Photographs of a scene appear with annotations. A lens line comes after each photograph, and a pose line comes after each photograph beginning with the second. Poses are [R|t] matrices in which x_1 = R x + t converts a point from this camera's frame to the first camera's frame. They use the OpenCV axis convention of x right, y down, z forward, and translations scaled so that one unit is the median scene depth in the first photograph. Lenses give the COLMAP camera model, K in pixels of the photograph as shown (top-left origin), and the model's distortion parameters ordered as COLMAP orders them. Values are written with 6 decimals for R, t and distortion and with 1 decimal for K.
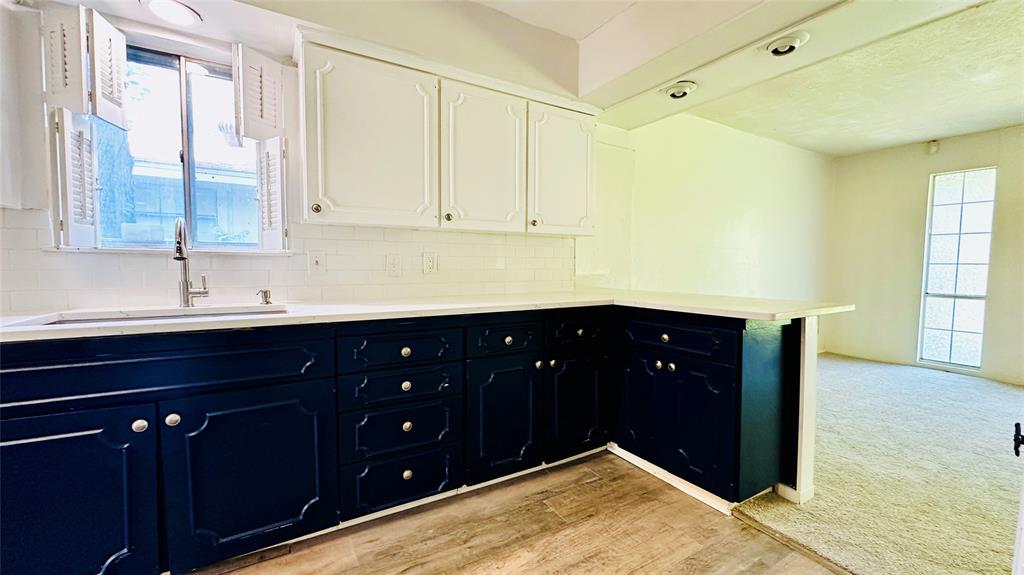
lens RADIAL K [[408.2, 0, 511.3], [0, 408.2, 289.2], [0, 0, 1]] dist [-0.001894, 0.000139]
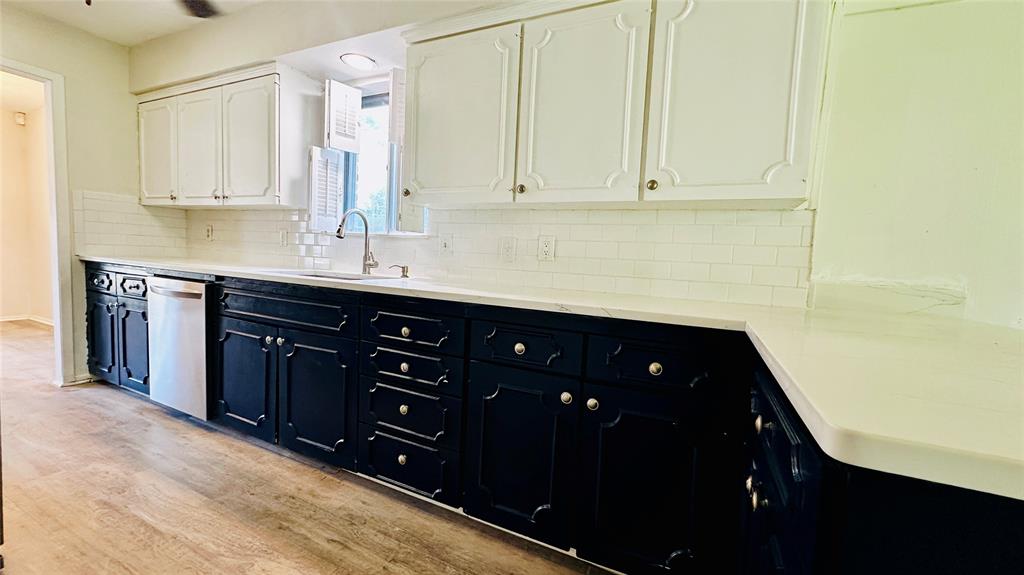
lens RADIAL K [[408.2, 0, 512.1], [0, 408.2, 289.5], [0, 0, 1]] dist [-0.001894, 0.000139]
pose [[0.552043, 0.084022, -0.829572, 0.594049], [-0.098686, 0.994501, 0.035055, -0.002429], [0.827955, 0.062515, 0.557299, 0.597203]]
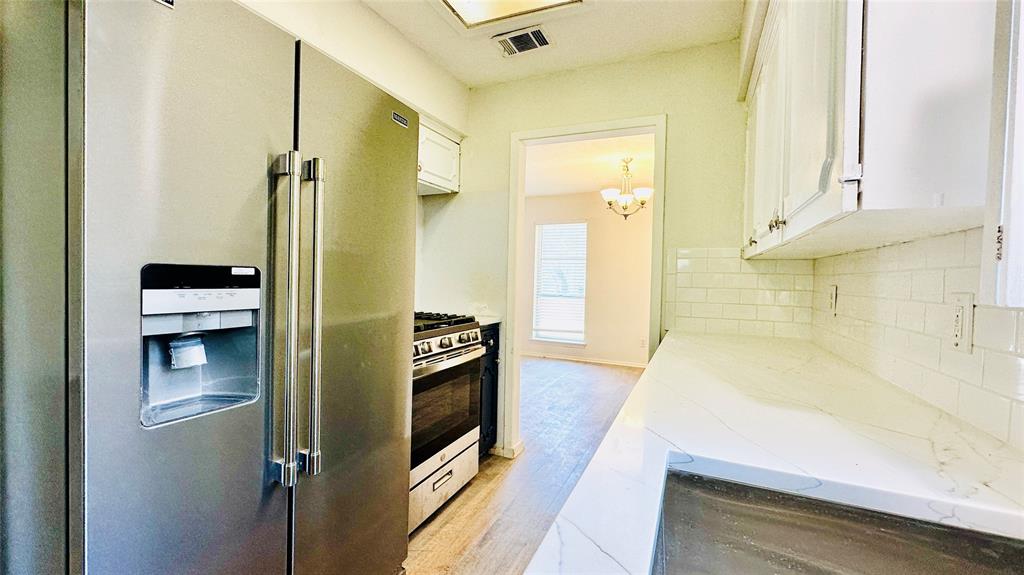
lens RADIAL K [[408.2, 0, 512.8], [0, 408.2, 284.5], [0, 0, 1]] dist [-0.001894, 0.000139]
pose [[-0.817048, -0.014037, -0.576399, -0.513555], [-0.061245, 0.996161, 0.062555, -0.101189], [0.573308, 0.086412, -0.814771, 0.796759]]
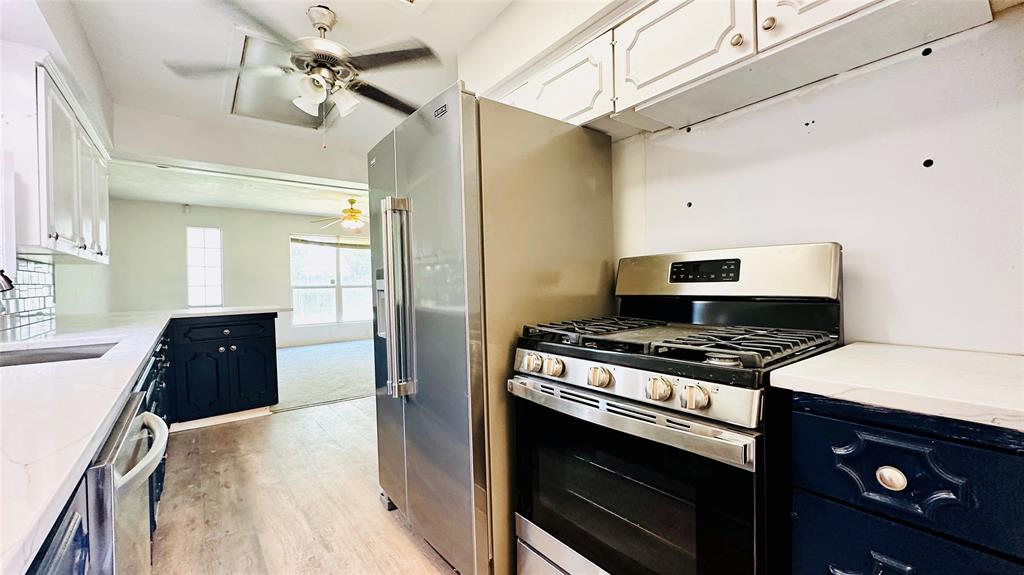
lens RADIAL K [[408.2, 0, 511.8], [0, 408.2, 285.4], [0, 0, 1]] dist [-0.001894, 0.000139]
pose [[-0.130377, -0.011616, 0.991396, -1.497698], [0.074057, 0.997024, 0.021421, -0.020532], [-0.988695, 0.076213, -0.129129, 0.057539]]
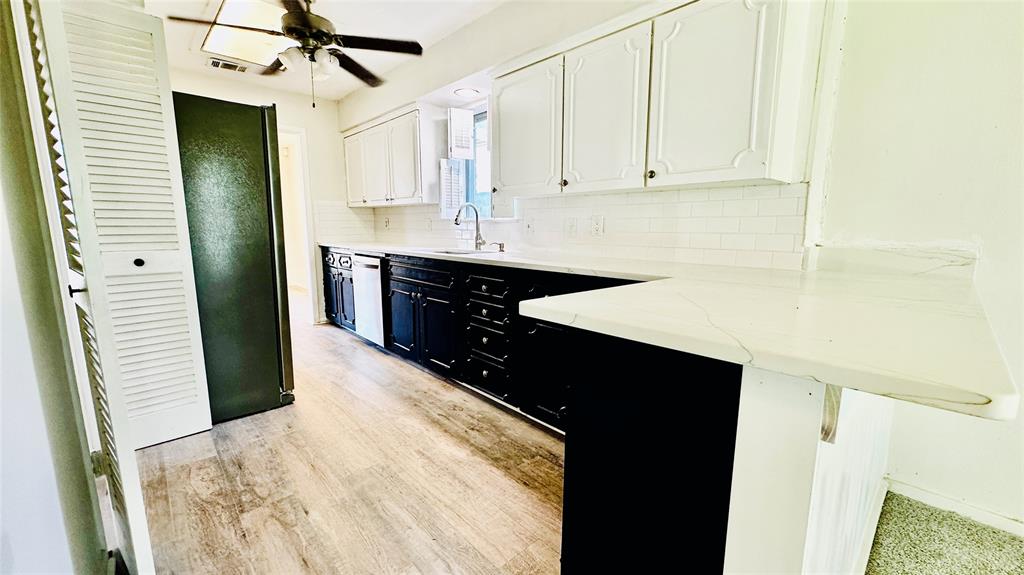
lens RADIAL K [[408.2, 0, 511.8], [0, 408.2, 289.6], [0, 0, 1]] dist [-0.001894, 0.000139]
pose [[0.205828, 0.142009, -0.968229, 1.019246], [-0.064677, 0.989225, 0.131339, -0.031335], [0.976448, 0.035589, 0.212795, 0.707758]]
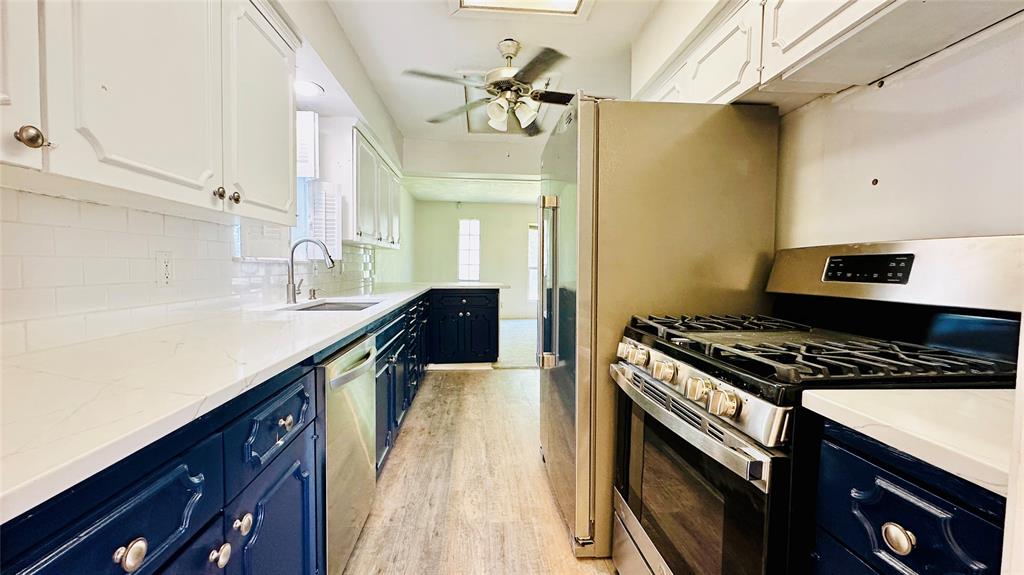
lens RADIAL K [[408.2, 0, 515.4], [0, 408.2, 284.3], [0, 0, 1]] dist [-0.001894, 0.000139]
pose [[0.425576, -0.042879, 0.903906, -1.558203], [0.043243, 0.998699, 0.027016, -0.019603], [-0.903889, 0.027590, 0.426877, -0.189213]]
